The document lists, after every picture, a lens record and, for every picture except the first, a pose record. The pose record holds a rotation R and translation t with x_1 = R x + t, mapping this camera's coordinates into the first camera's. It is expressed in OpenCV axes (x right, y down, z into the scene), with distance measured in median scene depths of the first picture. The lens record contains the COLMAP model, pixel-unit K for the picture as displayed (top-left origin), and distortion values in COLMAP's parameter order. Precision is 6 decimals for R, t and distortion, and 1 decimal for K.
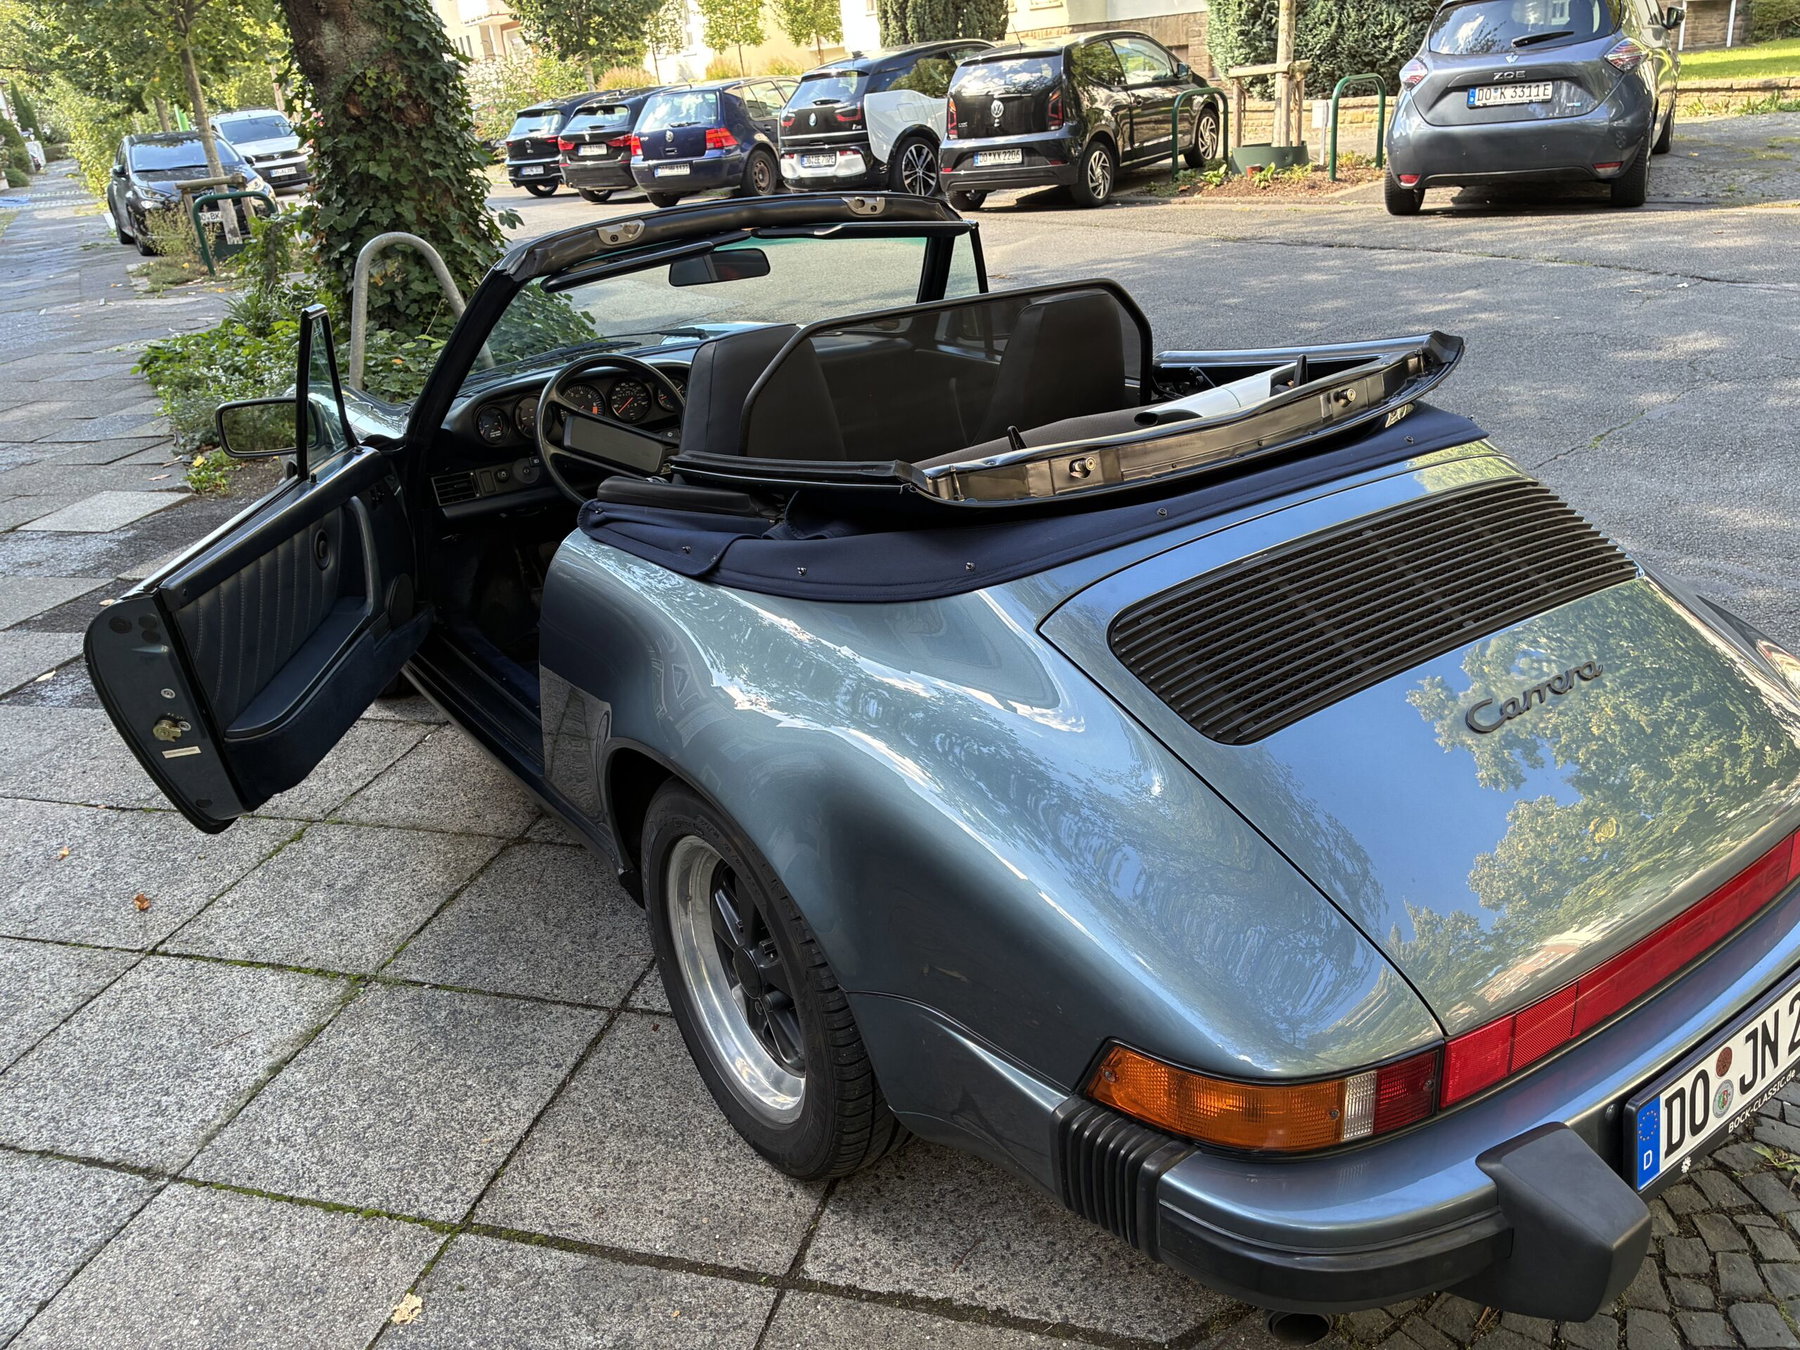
lens RADIAL K [[1396.0, 0, 901.6], [0, 1396.0, 647.3], [0, 0, 1]] dist [0.096886, -0.127808]
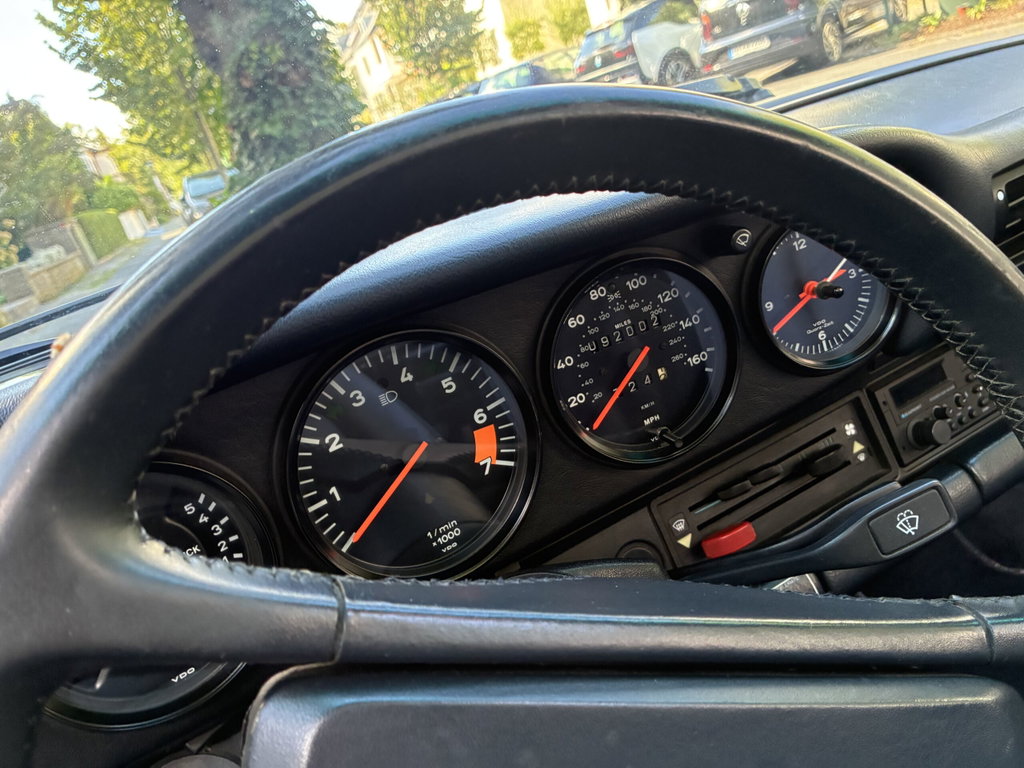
lens RADIAL K [[794.2, 0, 512.9], [0, 794.2, 368.2], [0, 0, 1]] dist [0.096886, -0.127808]
pose [[0.970021, -0.156430, -0.185983, -0.082946], [0.148577, 0.987341, -0.055530, -0.074679], [0.192315, 0.026233, 0.980983, 0.385340]]
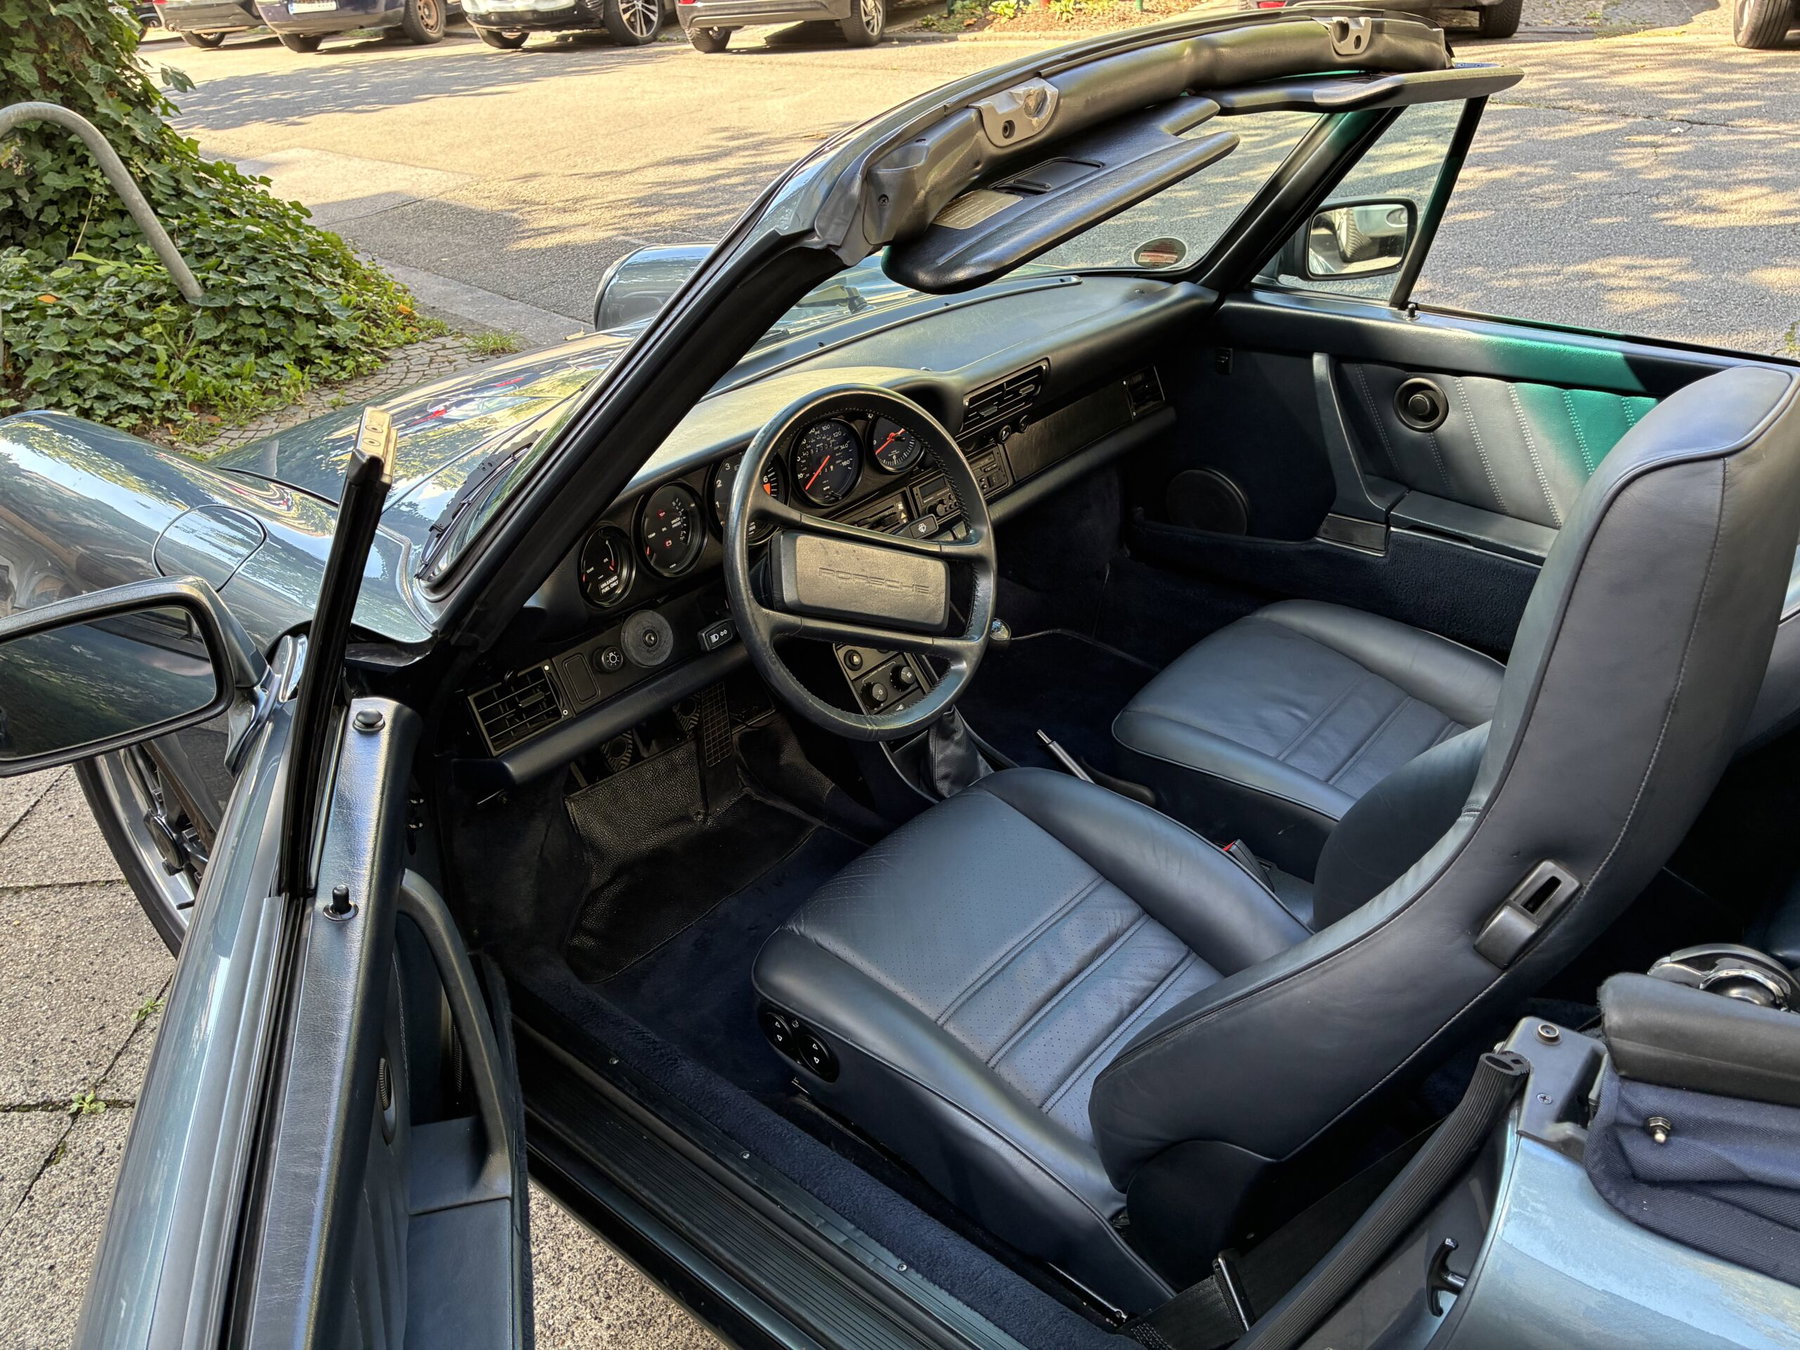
lens RADIAL K [[1396.0, 0, 901.6], [0, 1396.0, 647.3], [0, 0, 1]] dist [0.096886, -0.127808]
pose [[0.968464, -0.110156, 0.223479, -0.124287], [0.087817, 0.990311, 0.107574, -0.070669], [-0.233164, -0.084556, 0.968754, 0.225775]]
